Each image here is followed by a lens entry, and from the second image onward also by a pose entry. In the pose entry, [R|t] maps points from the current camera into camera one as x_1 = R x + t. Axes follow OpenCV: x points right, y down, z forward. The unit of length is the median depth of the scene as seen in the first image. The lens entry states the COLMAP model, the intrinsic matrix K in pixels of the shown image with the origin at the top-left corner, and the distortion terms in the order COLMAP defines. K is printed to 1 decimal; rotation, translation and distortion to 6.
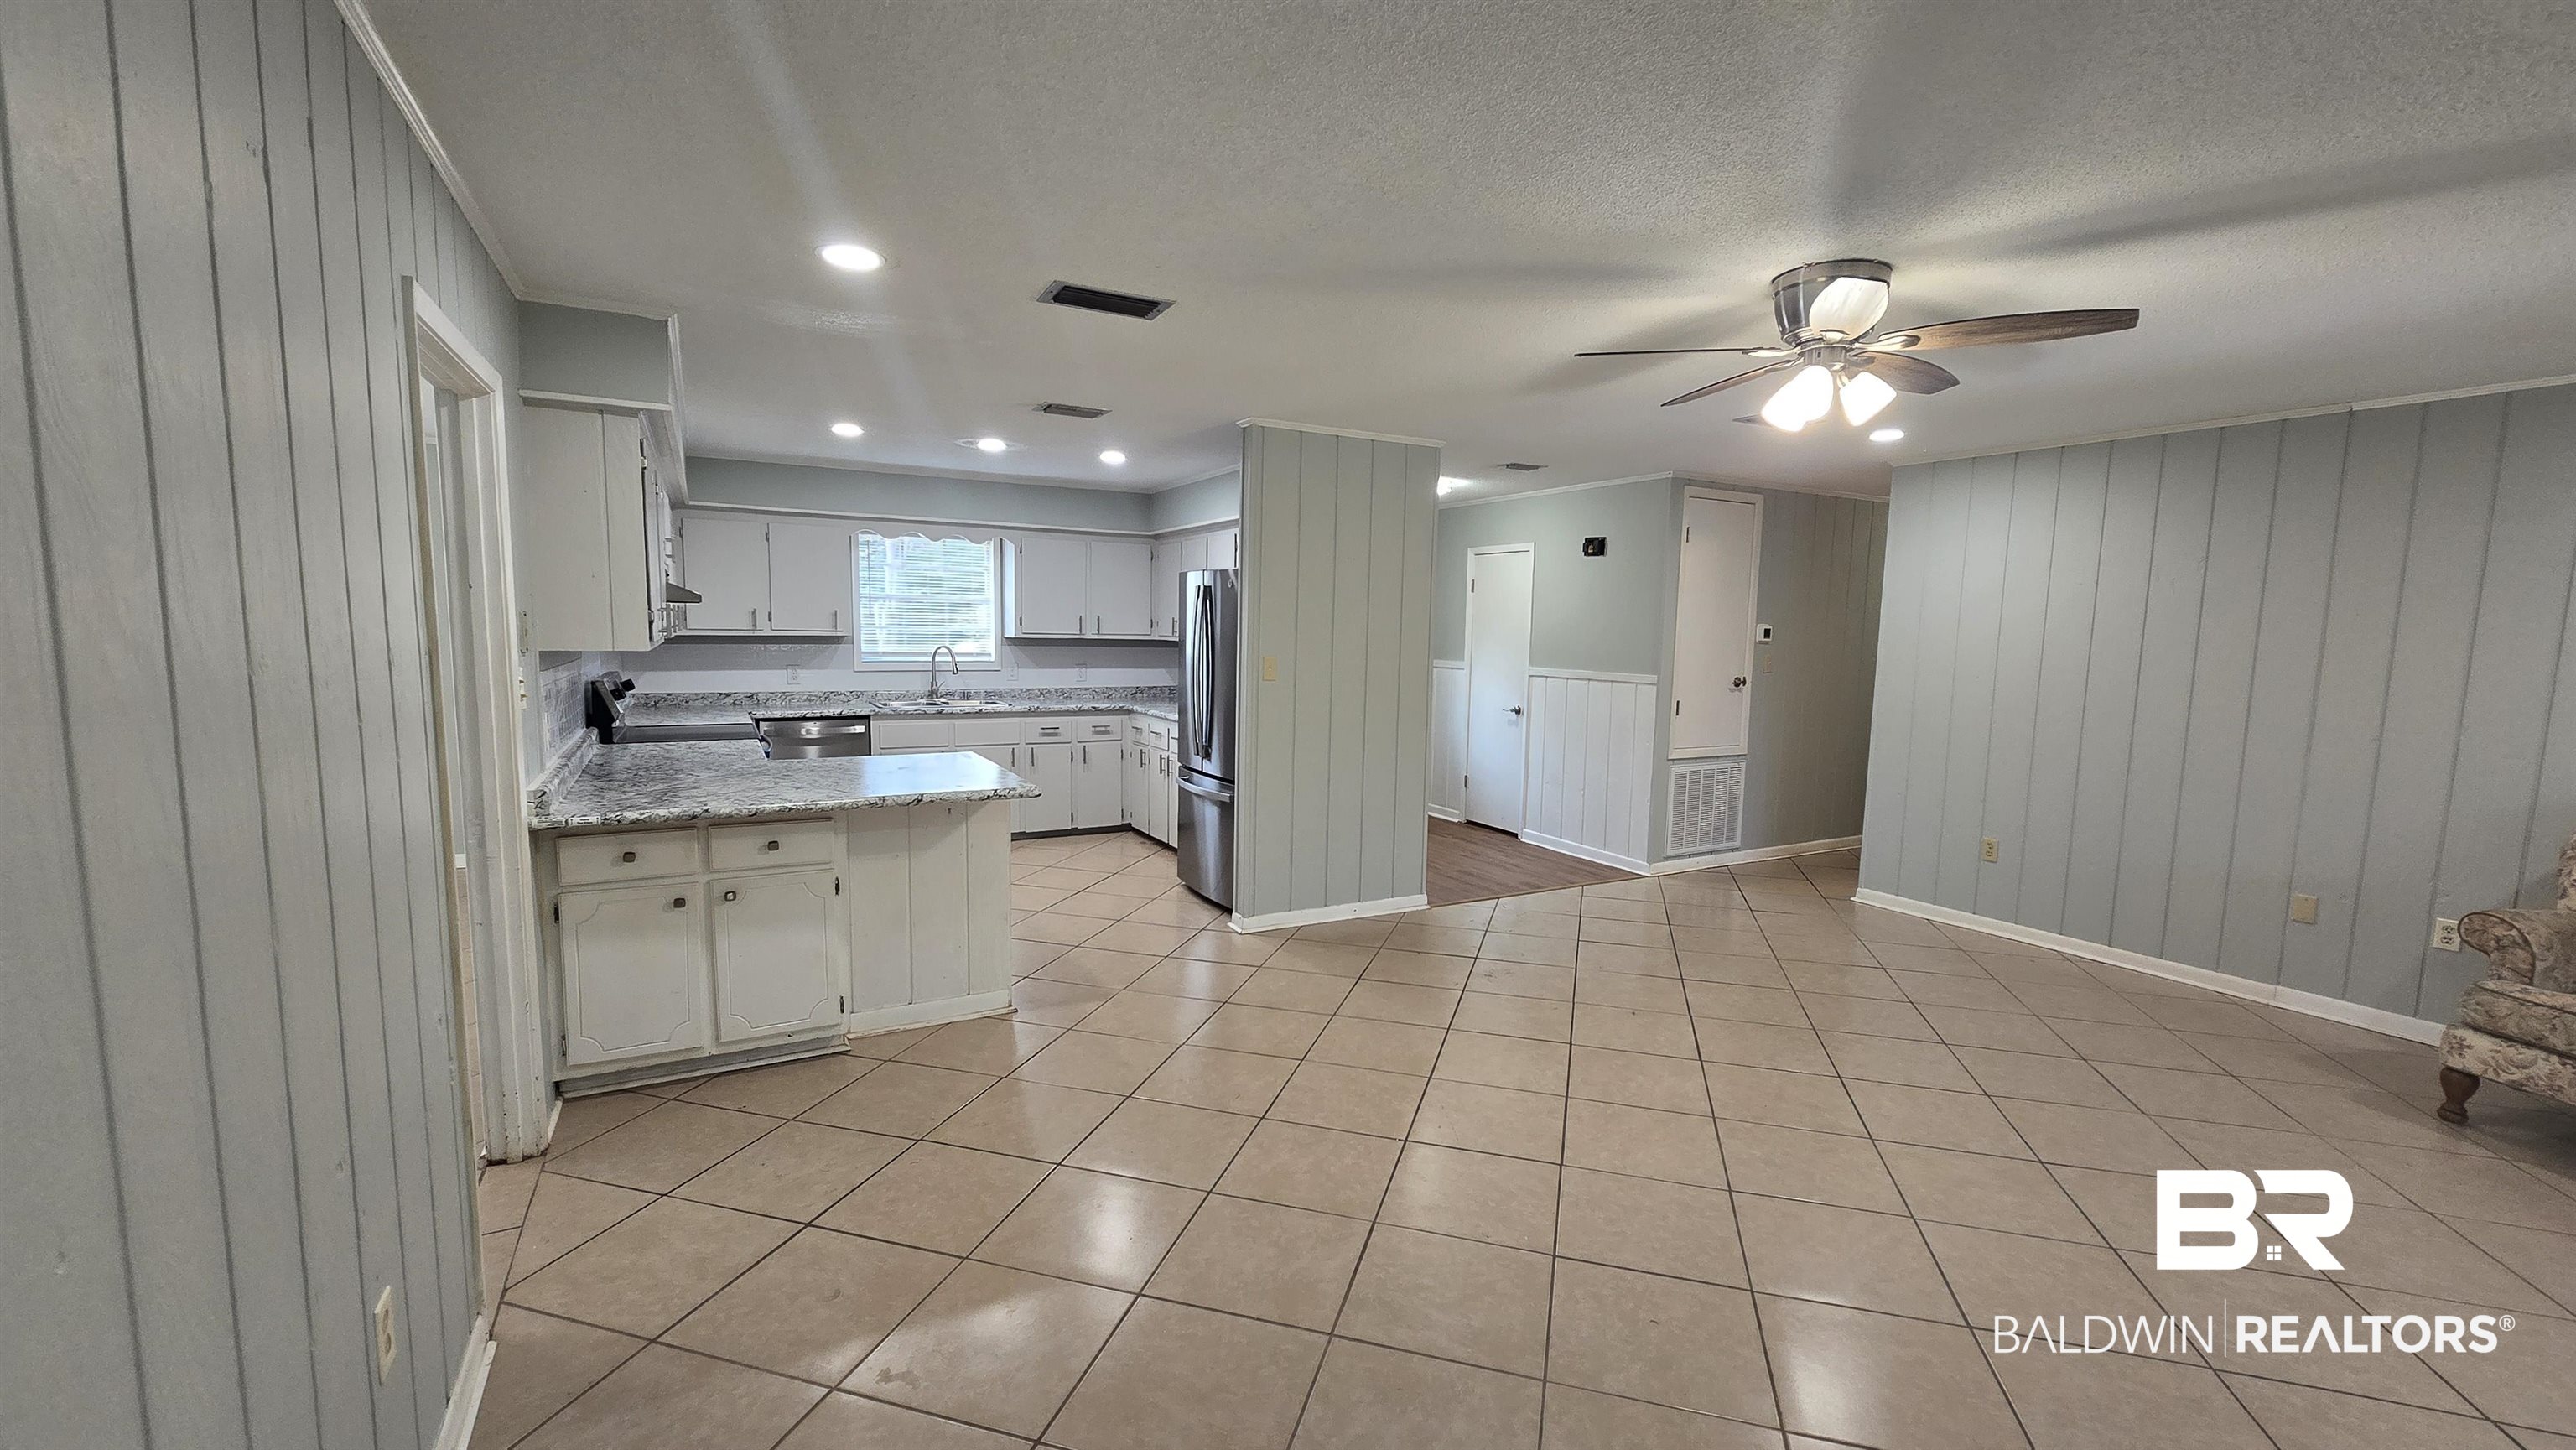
lens RADIAL K [[1055.6, 0, 1285.4], [0, 1055.6, 736.1], [0, 0, 1]] dist [-0.000080, 0.000023]
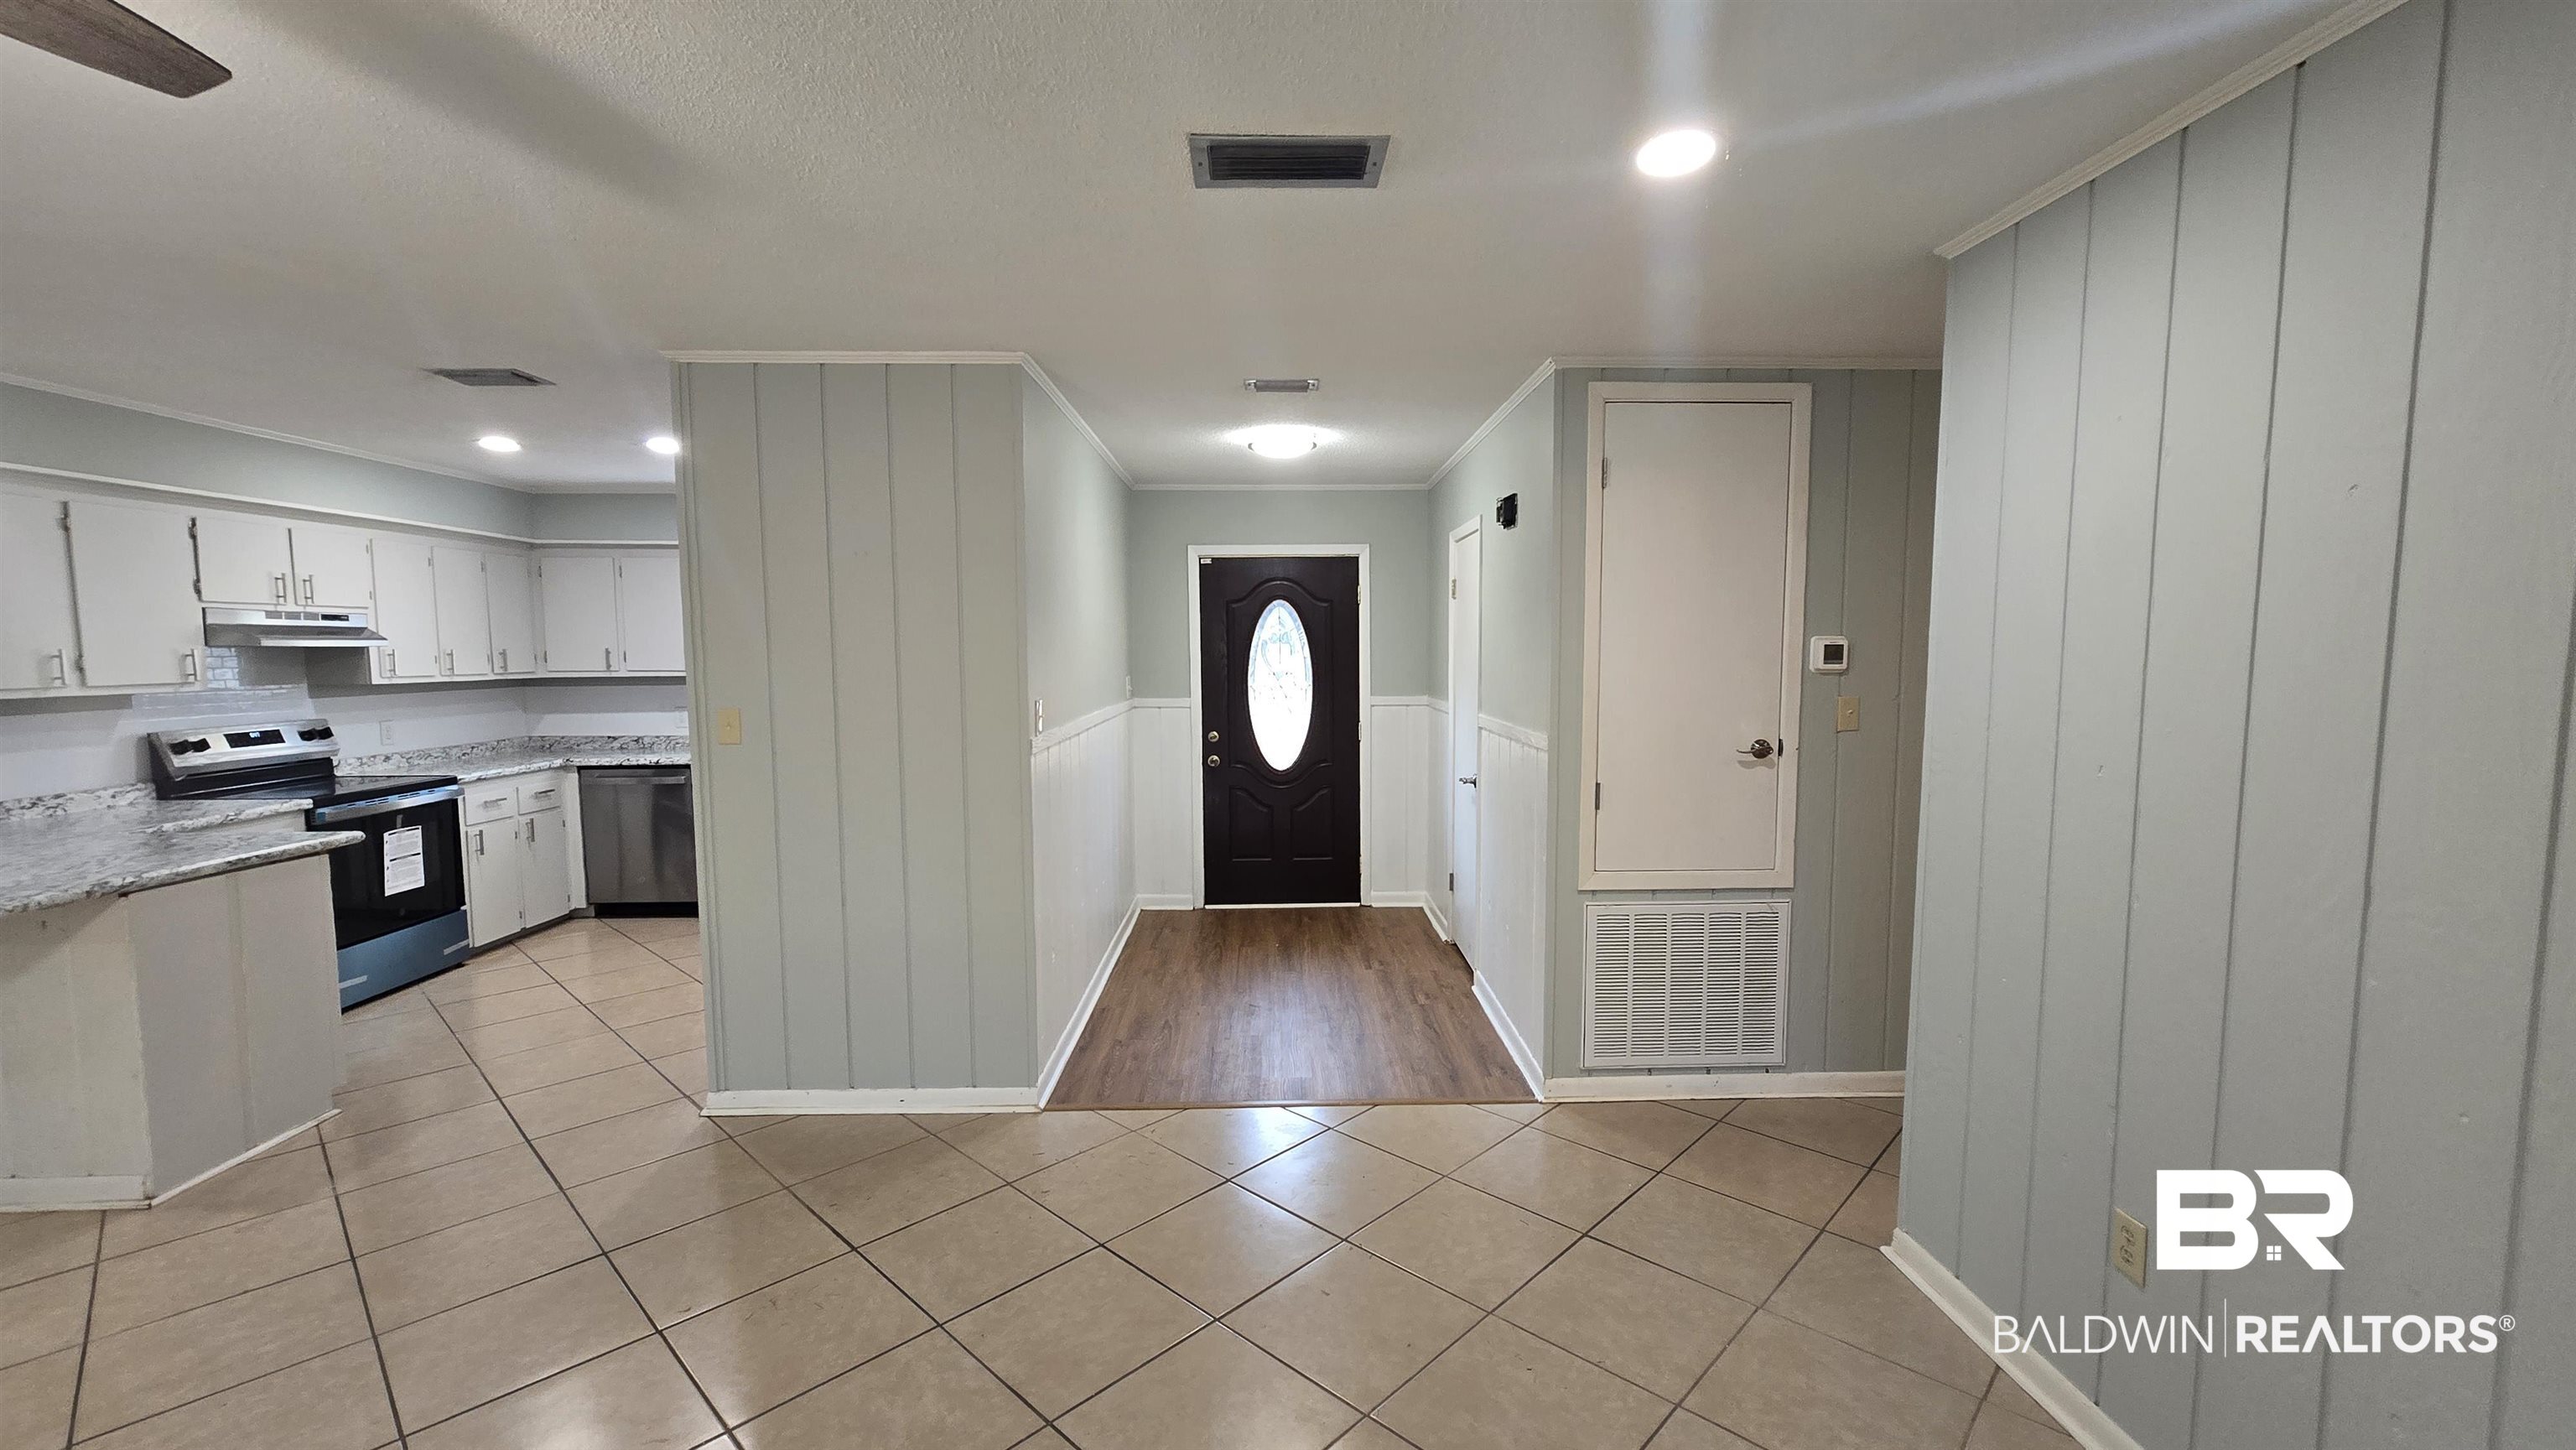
lens RADIAL K [[1055.6, 0, 1274.1], [0, 1055.6, 741.1], [0, 0, 1]] dist [-0.000080, 0.000023]
pose [[0.888105, 0.019098, -0.459243, 0.557037], [-0.027838, 0.999537, -0.012267, -0.051747], [0.458796, 0.023678, 0.888226, 0.526201]]
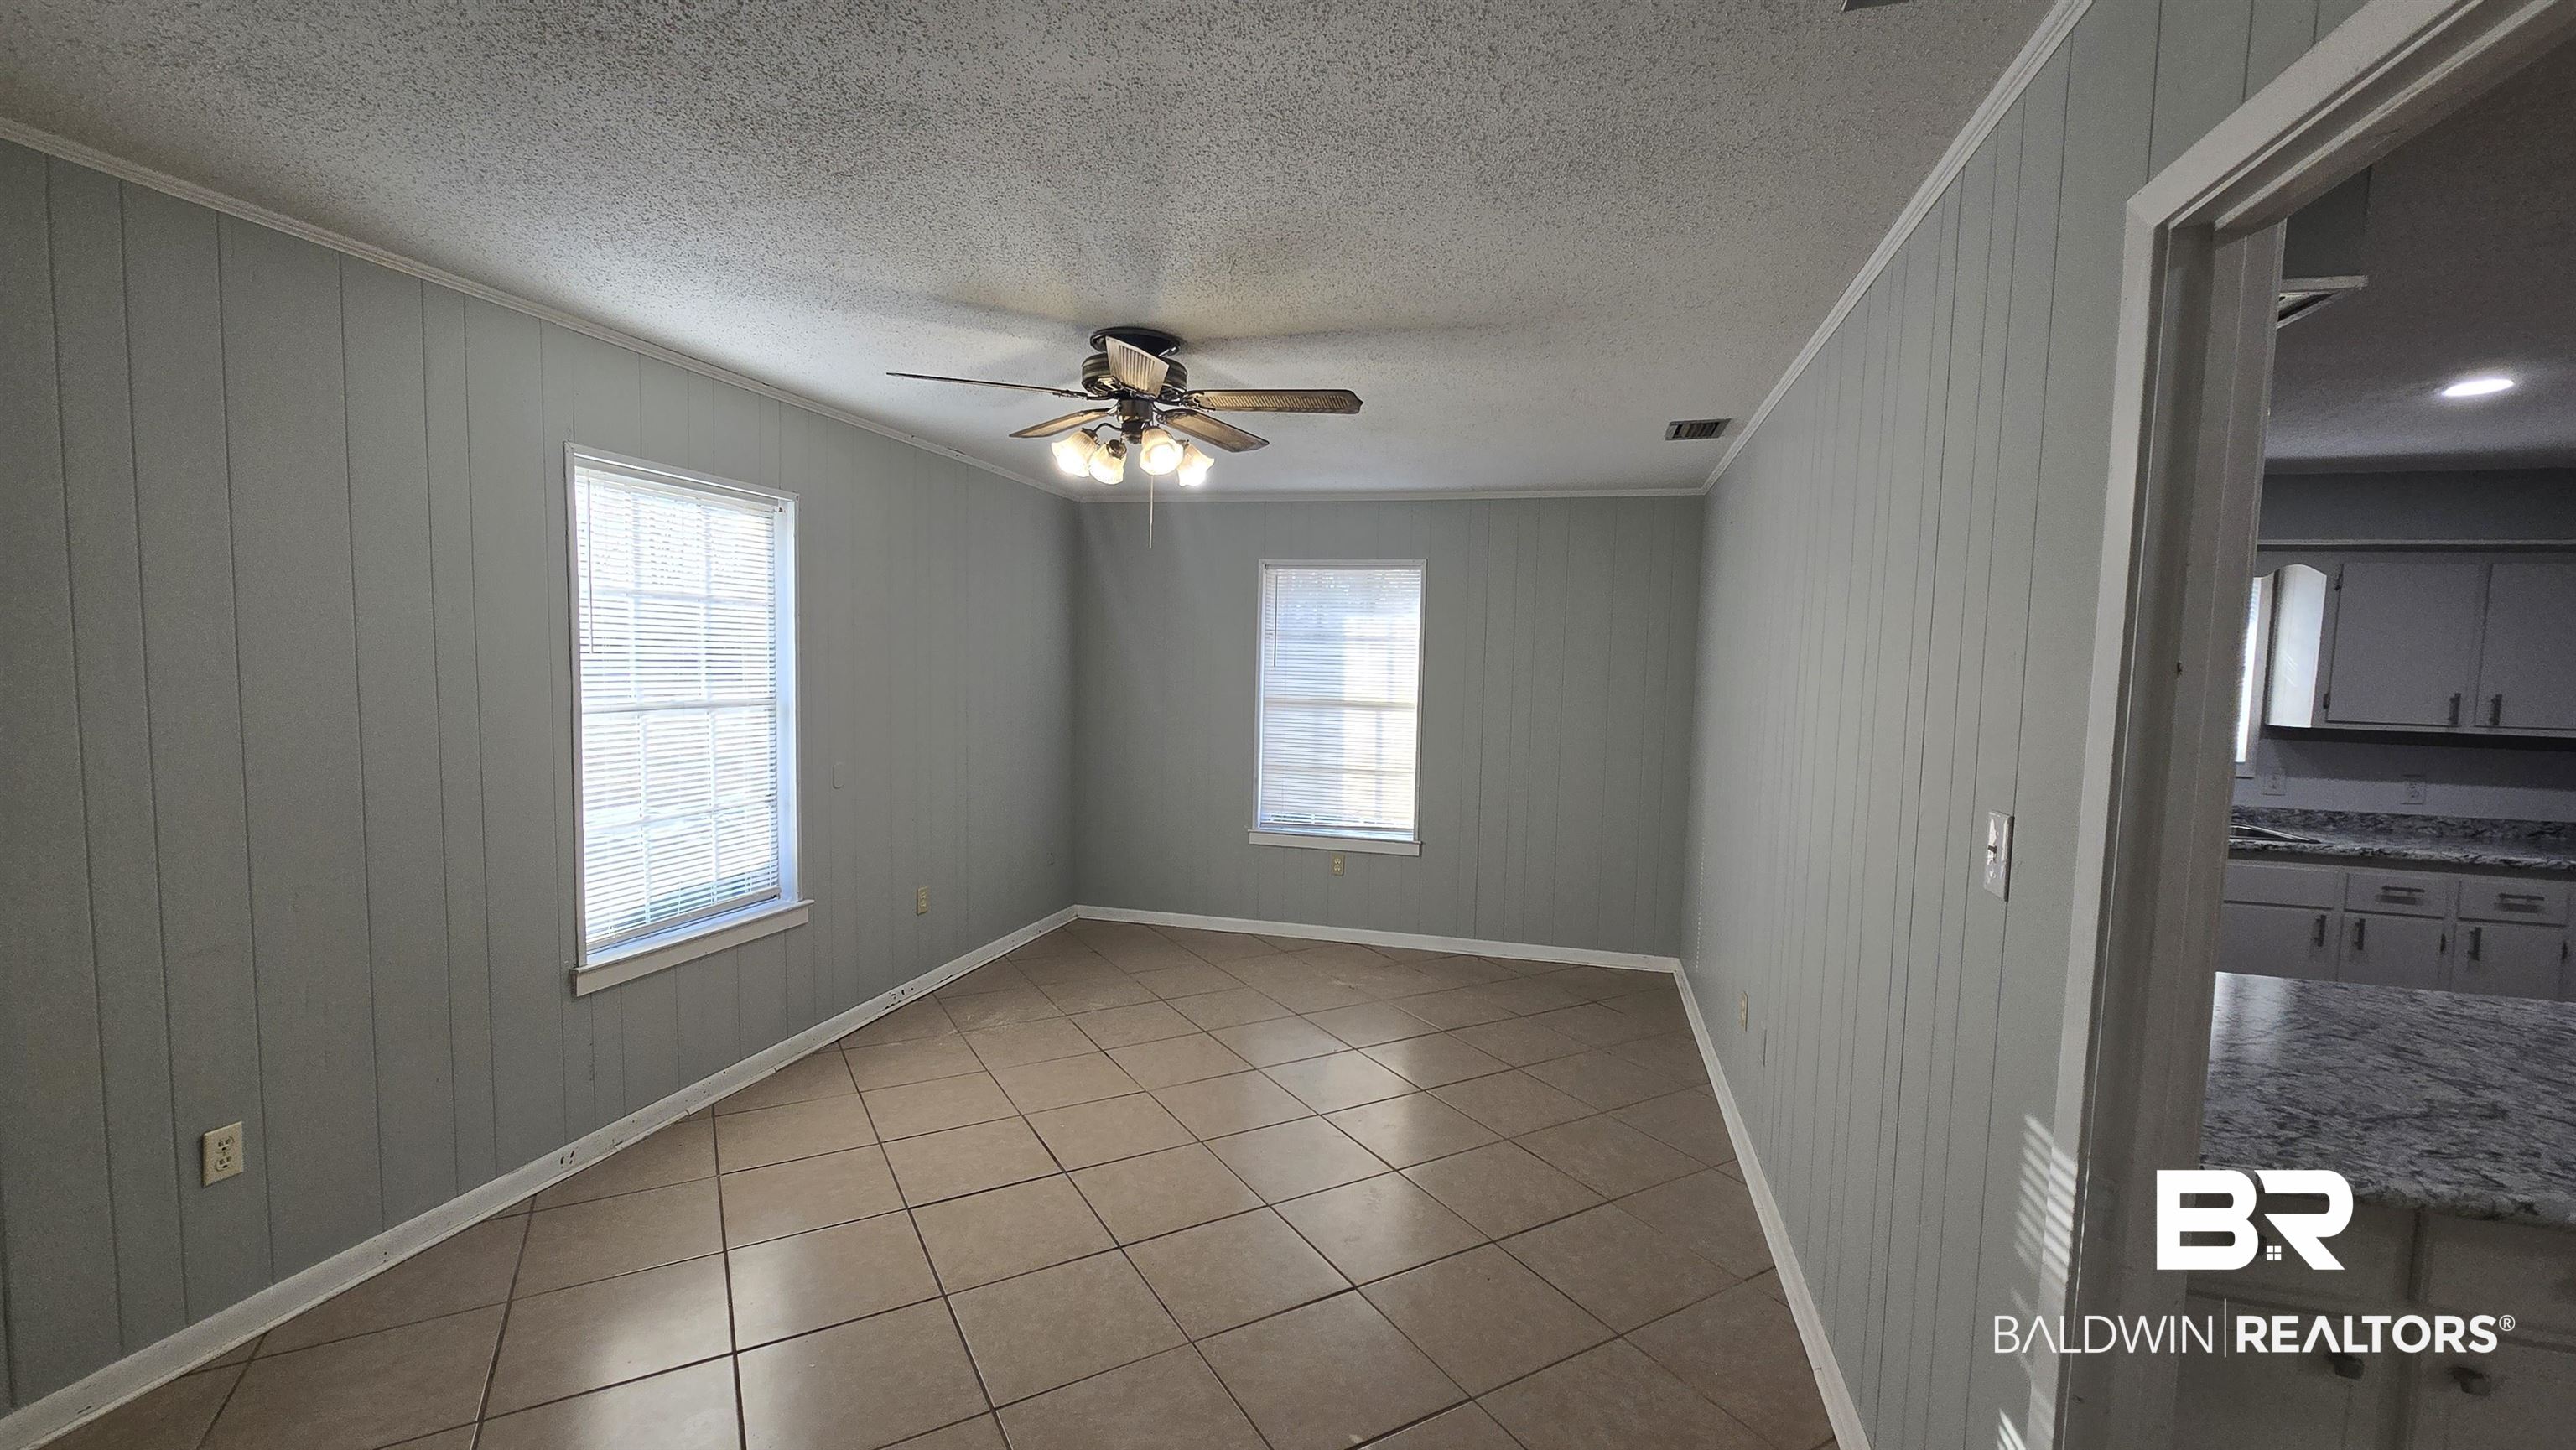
lens RADIAL K [[1055.6, 0, 1285.2], [0, 1055.6, 733.6], [0, 0, 1]] dist [-0.000080, 0.000023]
pose [[0.735701, 0.051405, -0.675352, -0.230184], [-0.088090, 0.995909, -0.020158, -0.021384], [0.671553, 0.074322, 0.737220, 0.130991]]
